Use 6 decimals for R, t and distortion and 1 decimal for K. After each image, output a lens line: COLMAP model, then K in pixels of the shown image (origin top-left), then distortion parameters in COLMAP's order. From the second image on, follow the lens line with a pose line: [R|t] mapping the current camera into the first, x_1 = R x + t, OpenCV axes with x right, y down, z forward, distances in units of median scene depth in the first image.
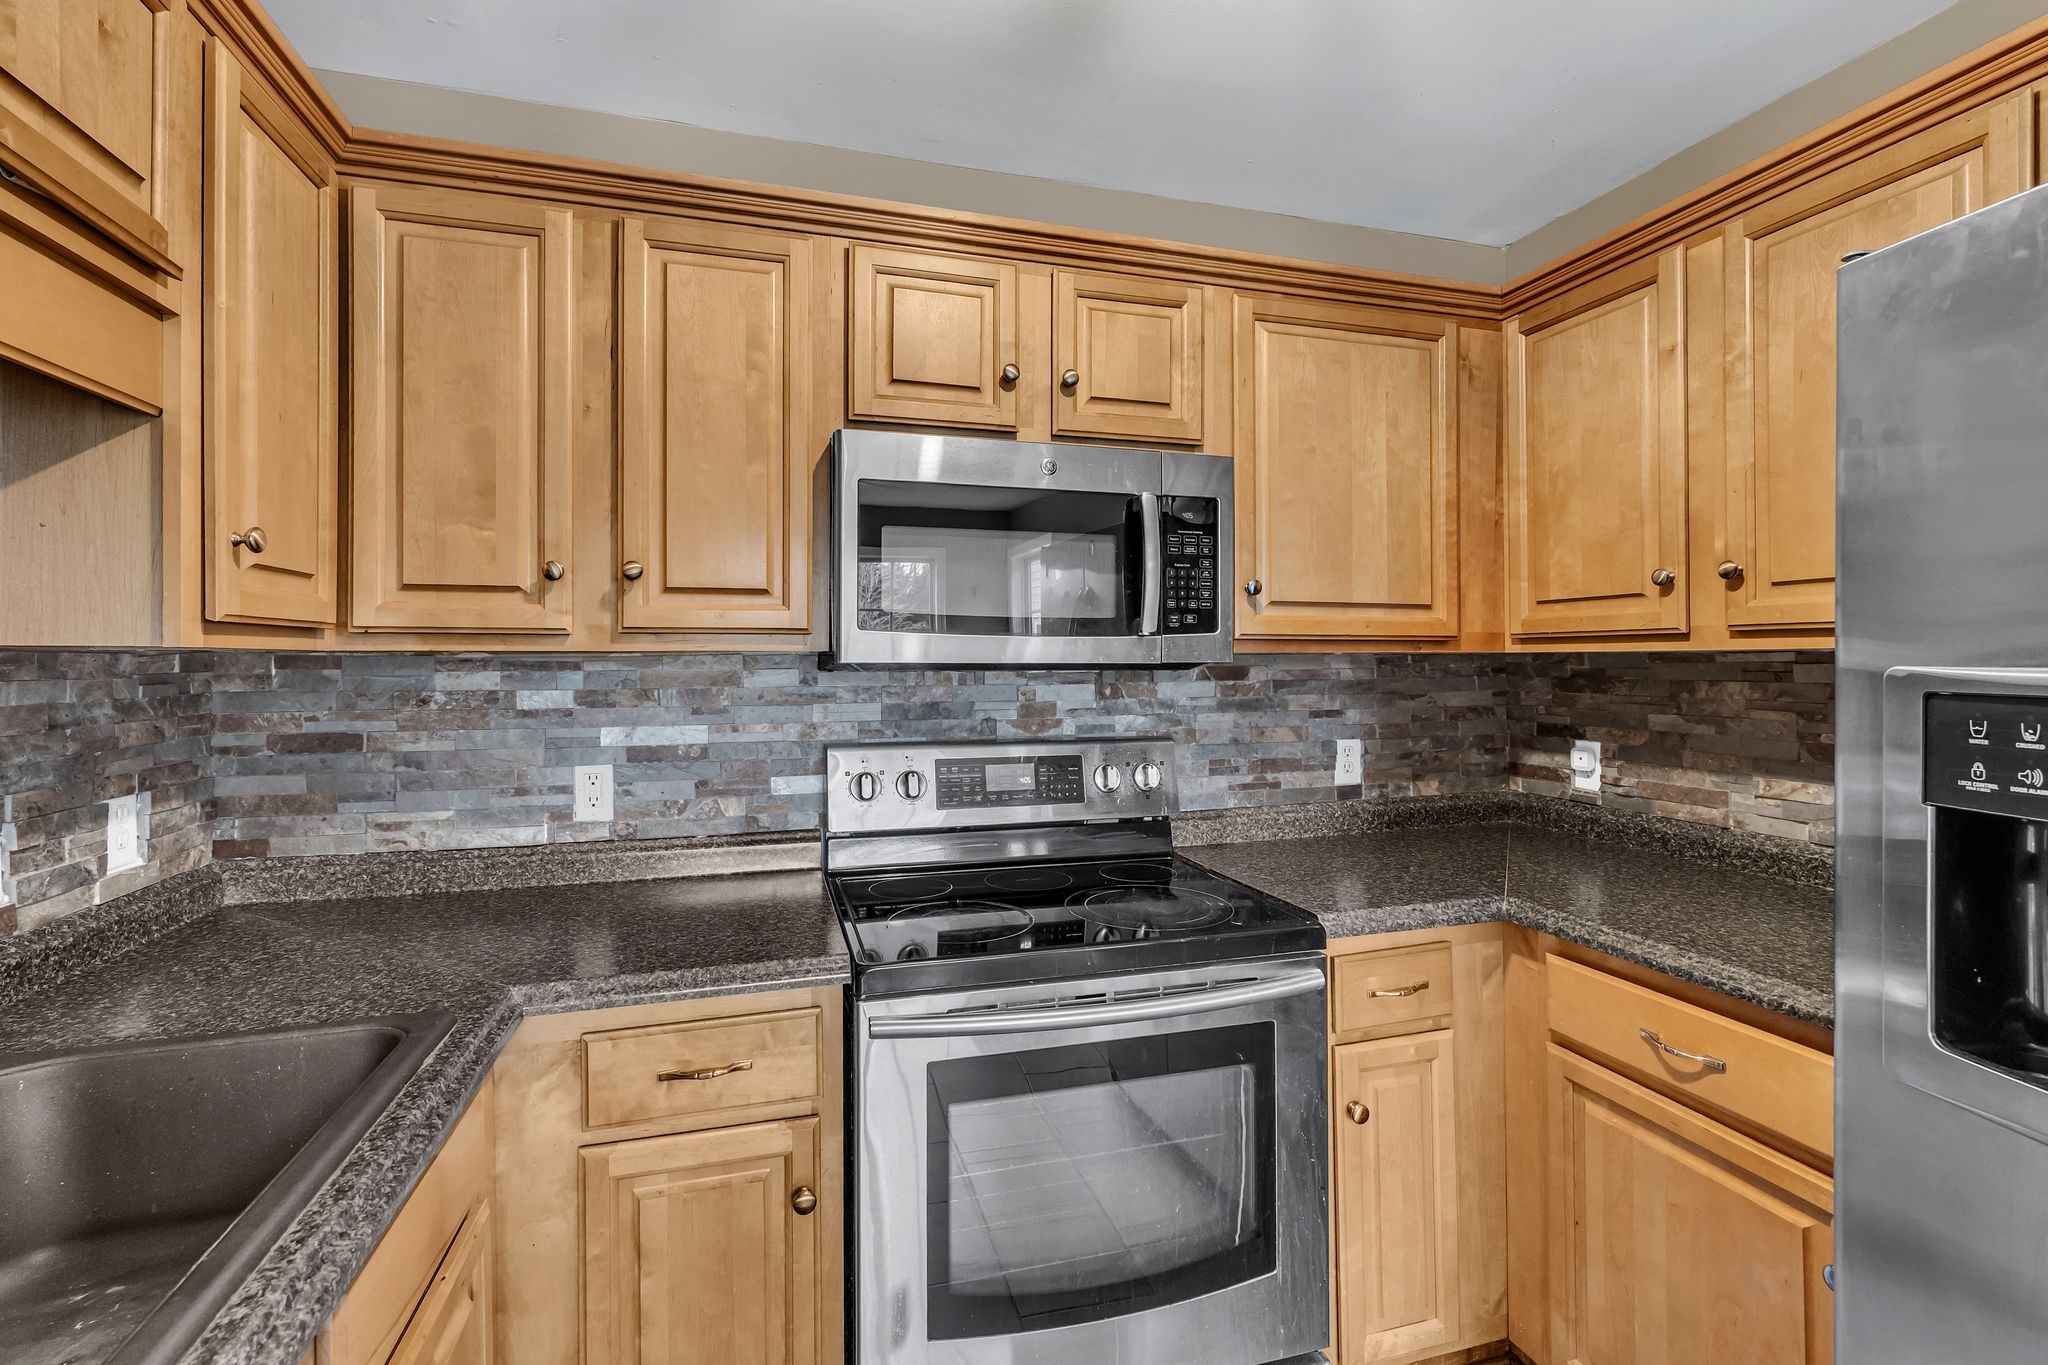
lens RADIAL K [[904.7, 0, 999.5], [0, 904.7, 666.9], [0, 0, 1]] dist [-0.003261, 0.000107]
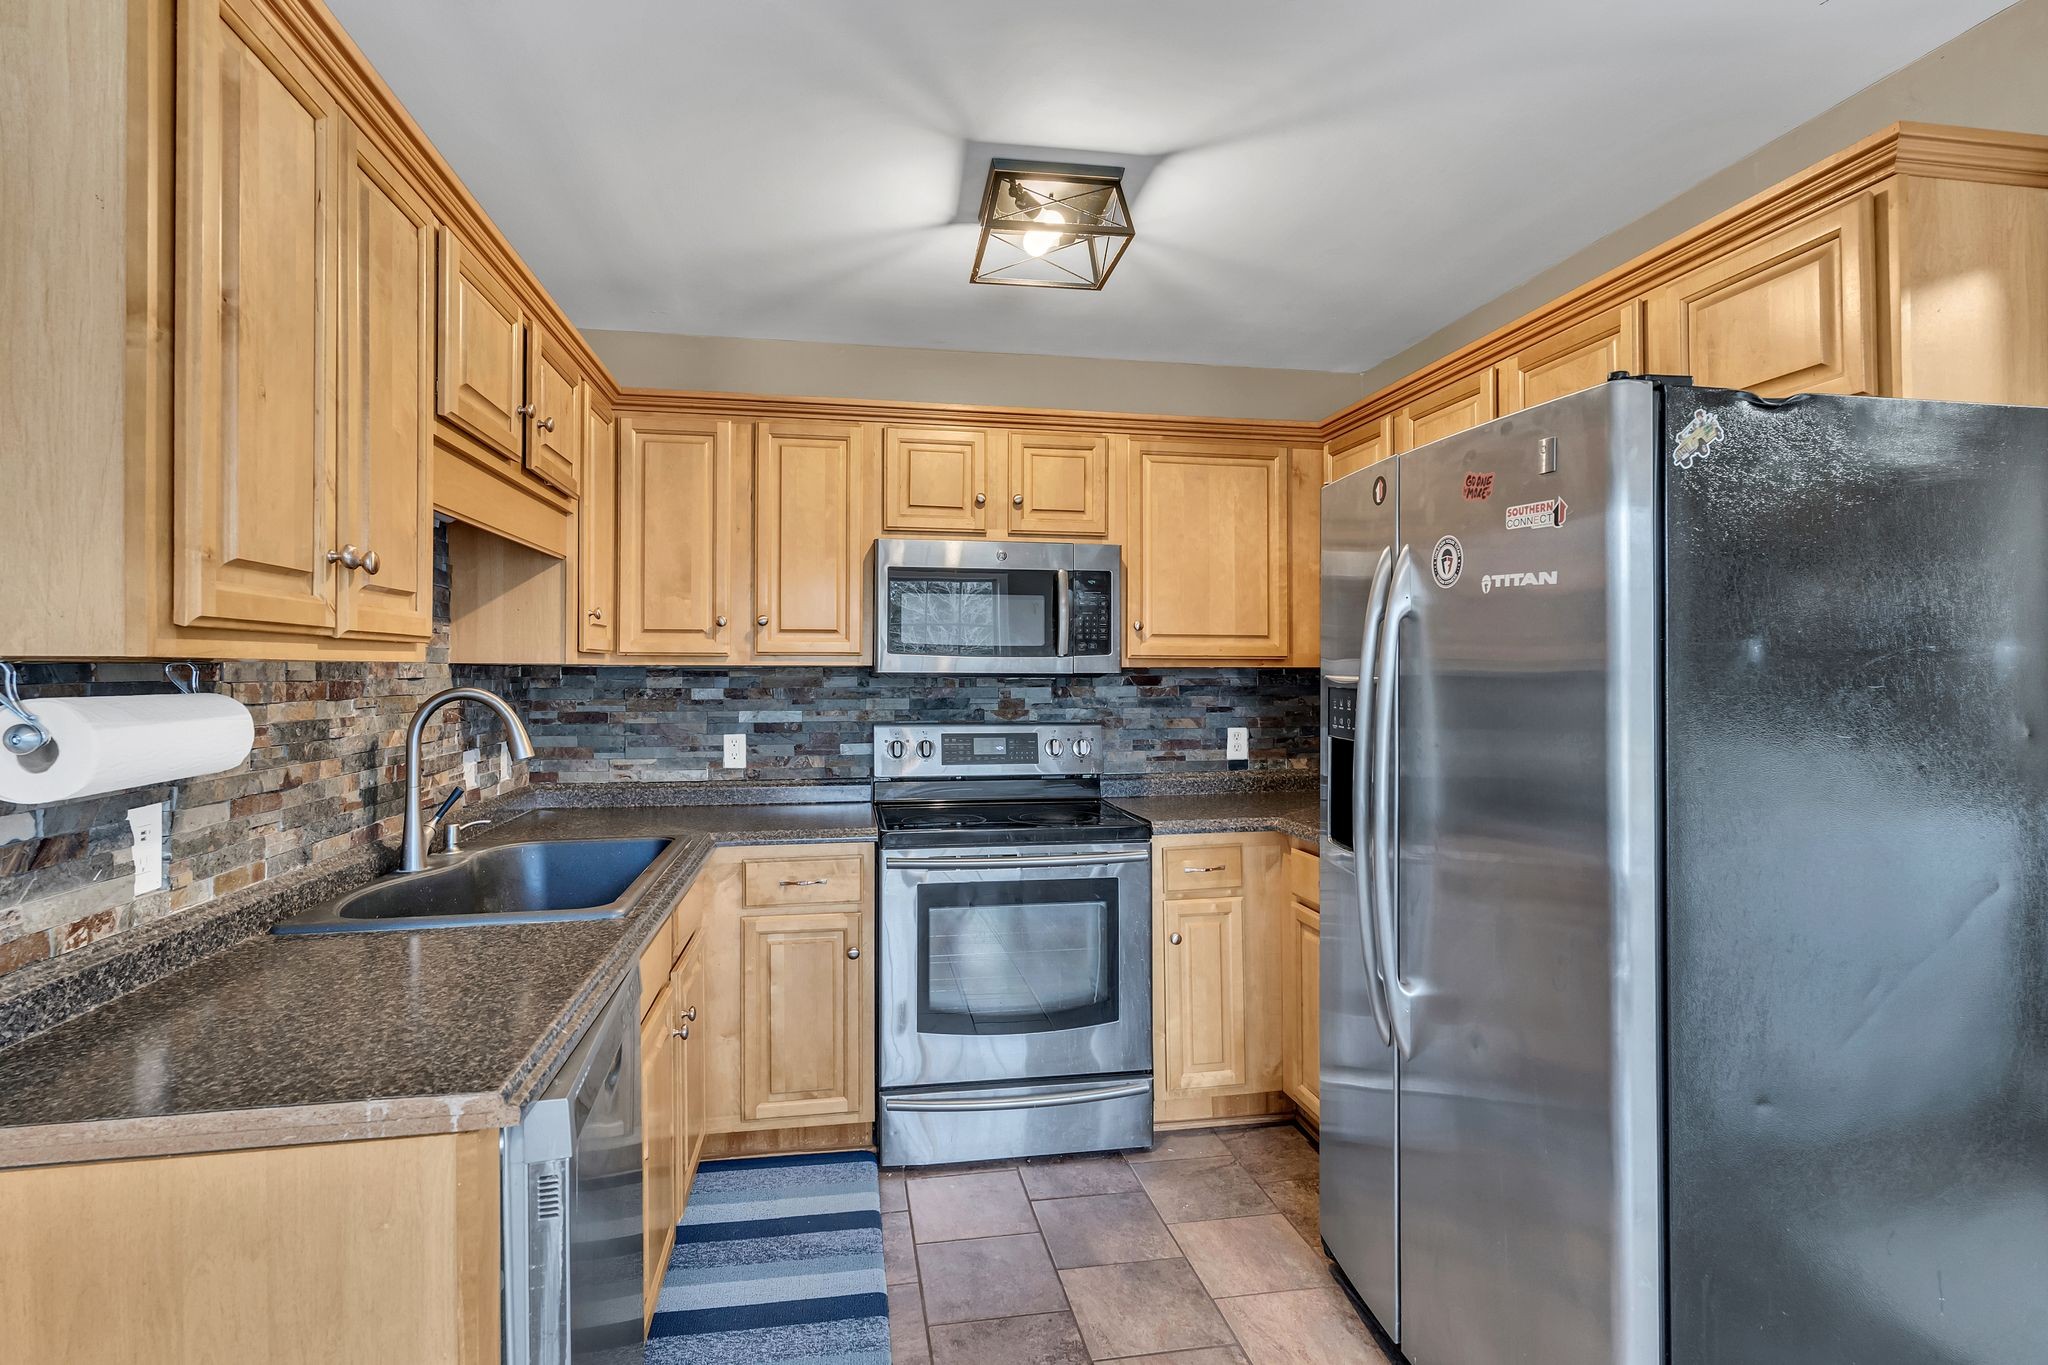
lens RADIAL K [[1052.0, 0, 1002.6], [0, 1052.0, 681.8], [0, 0, 1]] dist [-0.002125, -0.000934]
pose [[0.994138, 0.003937, -0.108048, 0.255075], [-0.003713, 0.999991, 0.002278, 0.007215], [0.108055, -0.001864, 0.994143, -0.893227]]
